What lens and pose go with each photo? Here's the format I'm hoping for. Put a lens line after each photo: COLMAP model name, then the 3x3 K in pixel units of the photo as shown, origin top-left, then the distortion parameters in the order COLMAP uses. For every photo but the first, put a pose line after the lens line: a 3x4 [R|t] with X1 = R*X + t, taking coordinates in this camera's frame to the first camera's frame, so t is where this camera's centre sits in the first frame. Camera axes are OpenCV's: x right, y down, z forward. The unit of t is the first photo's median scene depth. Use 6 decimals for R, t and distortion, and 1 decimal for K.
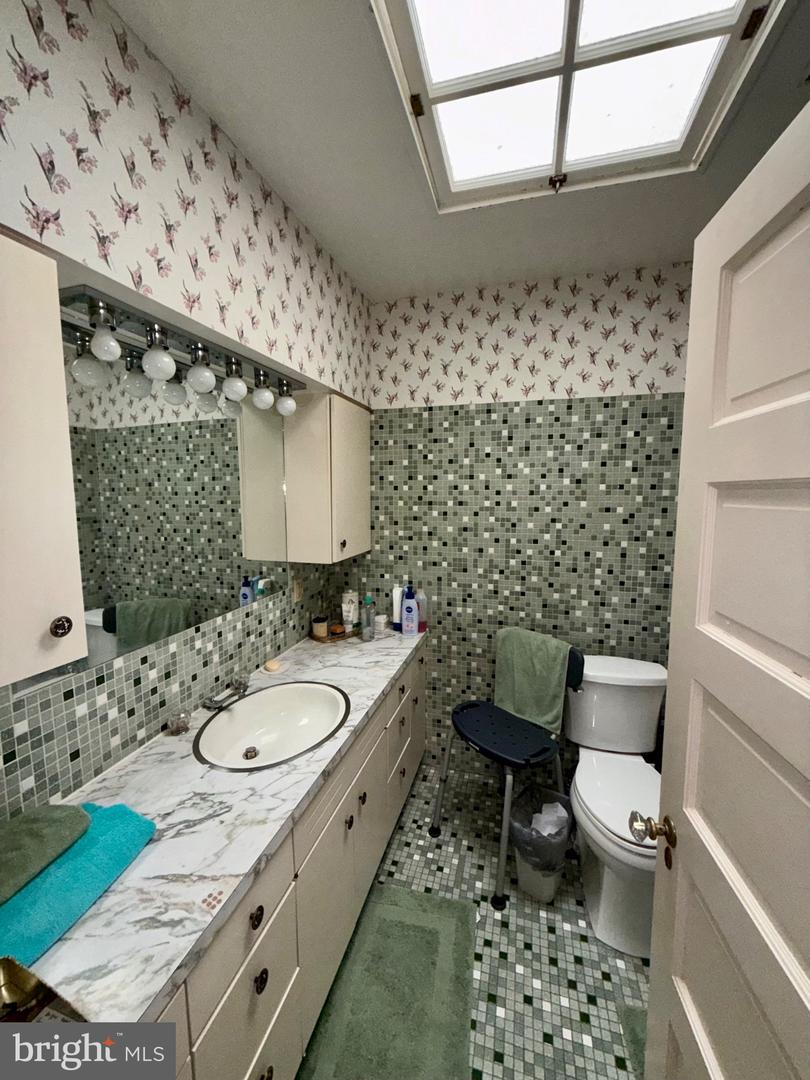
lens RADIAL K [[428.6, 0, 409.6], [0, 428.6, 538.5], [0, 0, 1]] dist [0.001001, -0.000099]
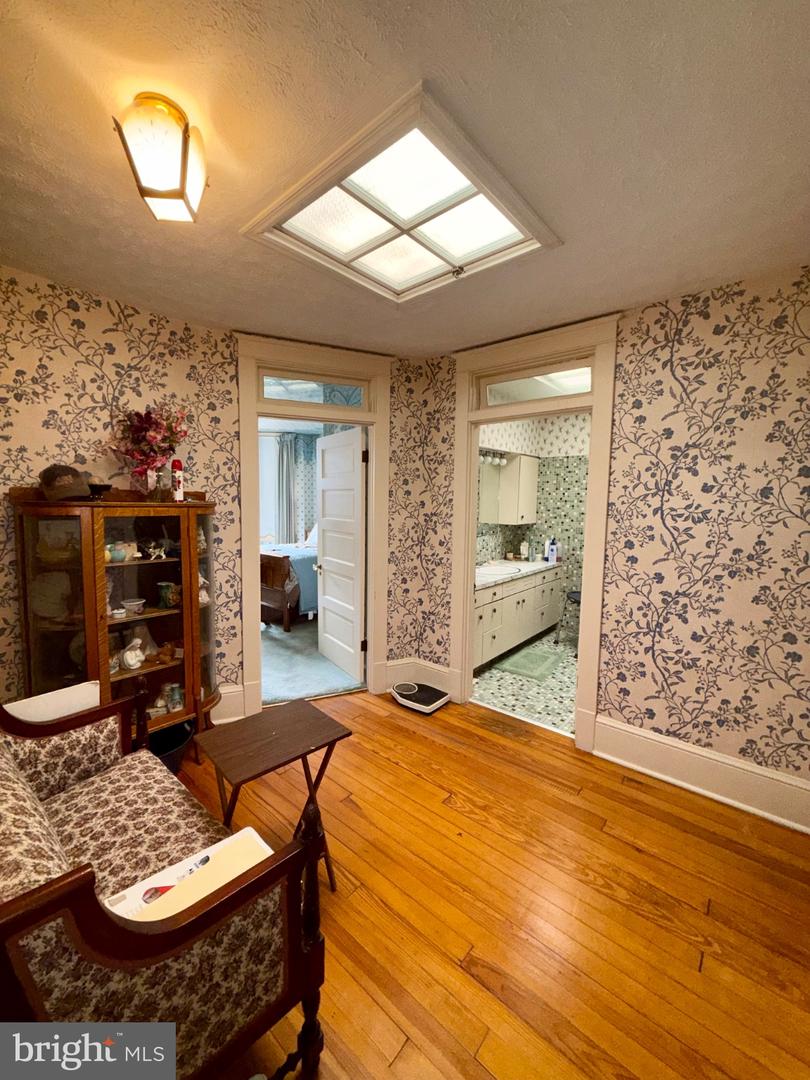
lens RADIAL K [[428.6, 0, 403.5], [0, 428.6, 535.7], [0, 0, 1]] dist [0.001001, -0.000099]
pose [[0.902947, 0.052073, -0.426585, 0.239545], [-0.060845, 0.998123, -0.006950, 0.153673], [0.425422, 0.032231, 0.904421, -1.266207]]
